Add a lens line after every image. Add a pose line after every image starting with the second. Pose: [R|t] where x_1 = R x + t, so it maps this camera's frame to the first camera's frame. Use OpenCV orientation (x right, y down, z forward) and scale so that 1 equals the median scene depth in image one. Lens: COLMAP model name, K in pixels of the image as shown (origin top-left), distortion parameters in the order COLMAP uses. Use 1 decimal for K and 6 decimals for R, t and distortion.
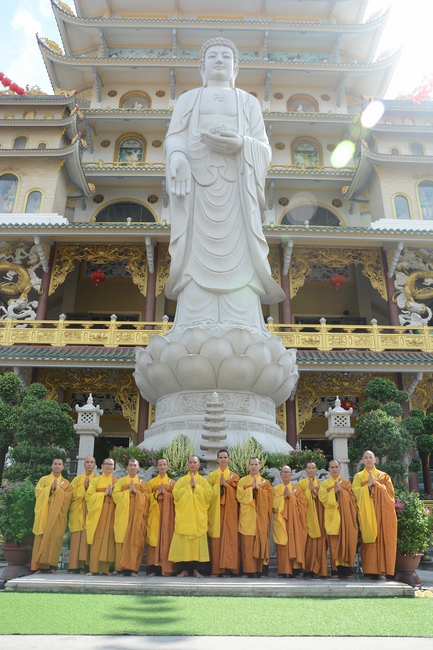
lens RADIAL K [[542.8, 0, 216.5], [0, 542.8, 325.0], [0, 0, 1]] dist [-0.139977, 0.143616]
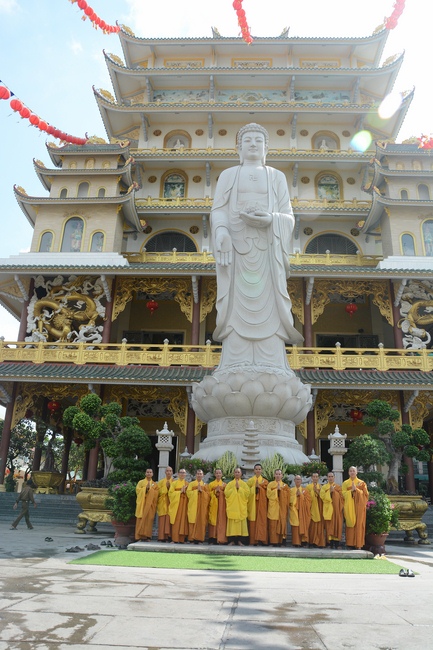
lens RADIAL K [[542.8, 0, 216.5], [0, 542.8, 325.0], [0, 0, 1]] dist [-0.139977, 0.143616]
pose [[0.998487, 0.001722, -0.054966, -0.011107], [0.000028, 0.999493, 0.031831, -0.114160], [0.054993, -0.031784, 0.997981, -0.279123]]
